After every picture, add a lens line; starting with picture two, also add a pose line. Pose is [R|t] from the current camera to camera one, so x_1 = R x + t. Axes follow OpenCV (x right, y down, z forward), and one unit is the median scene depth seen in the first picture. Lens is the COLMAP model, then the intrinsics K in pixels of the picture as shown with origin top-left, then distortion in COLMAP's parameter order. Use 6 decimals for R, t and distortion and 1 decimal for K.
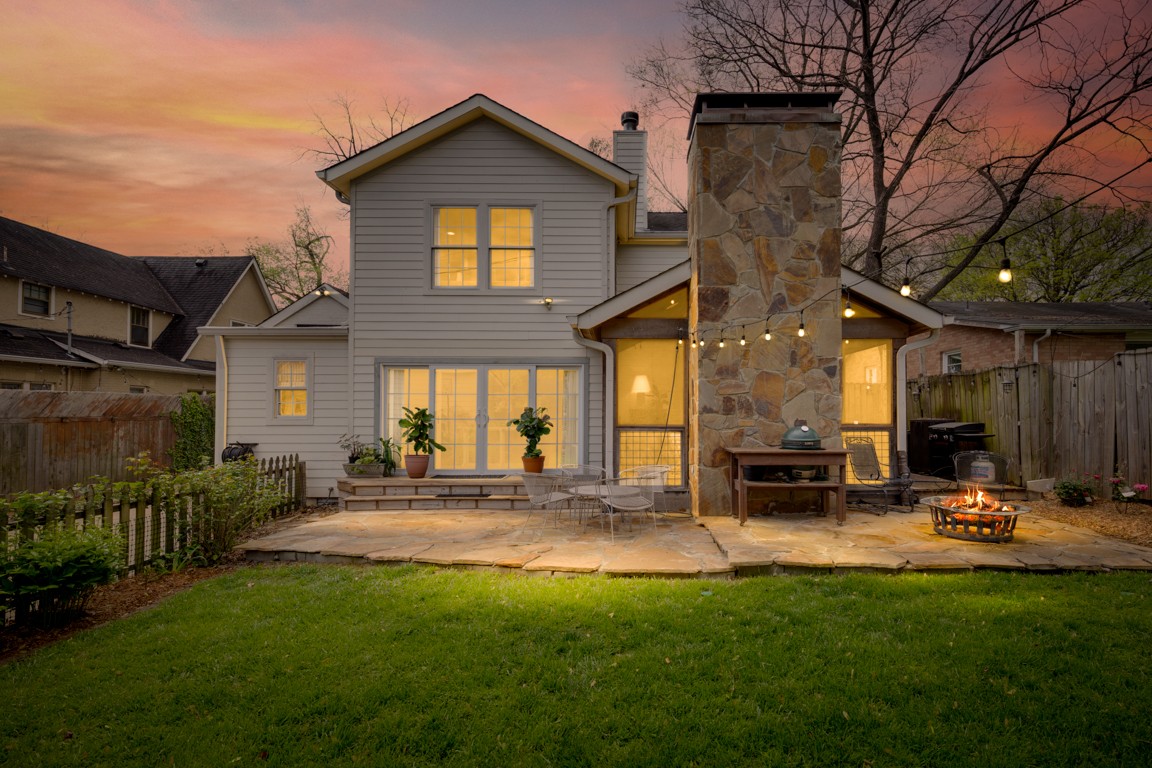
lens RADIAL K [[548.4, 0, 628.8], [0, 548.4, 401.6], [0, 0, 1]] dist [0.000794, 0.001085]
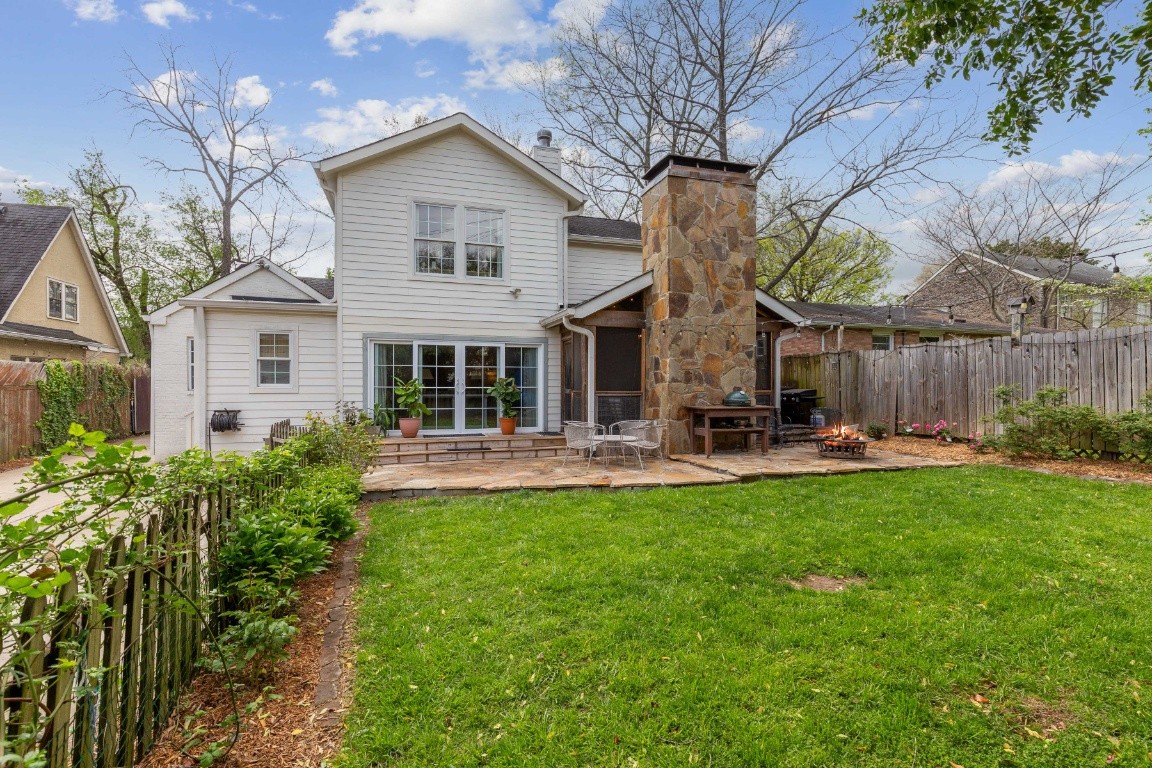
lens RADIAL K [[528.6, 0, 571.1], [0, 528.6, 384.1], [0, 0, 1]] dist [0.002459, 0.000351]
pose [[0.957045, 0.001239, 0.289936, -0.505929], [-0.007124, 0.999789, 0.019242, 0.001522], [-0.289851, -0.020481, 0.956853, -0.232016]]
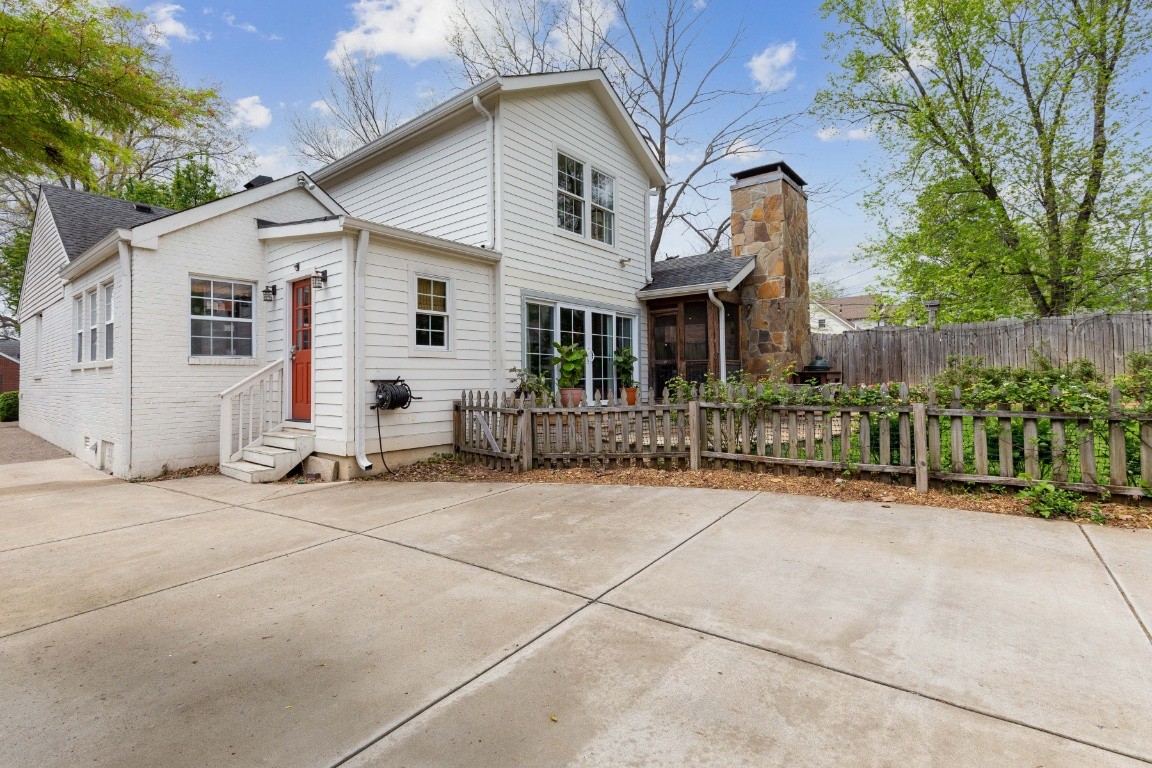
lens RADIAL K [[528.6, 0, 576.4], [0, 528.6, 380.4], [0, 0, 1]] dist [0.002459, 0.000351]
pose [[0.622872, -0.009811, 0.782262, -1.551176], [-0.008064, 0.999788, 0.018959, 0.084777], [-0.782282, -0.018117, 0.622661, 0.475175]]
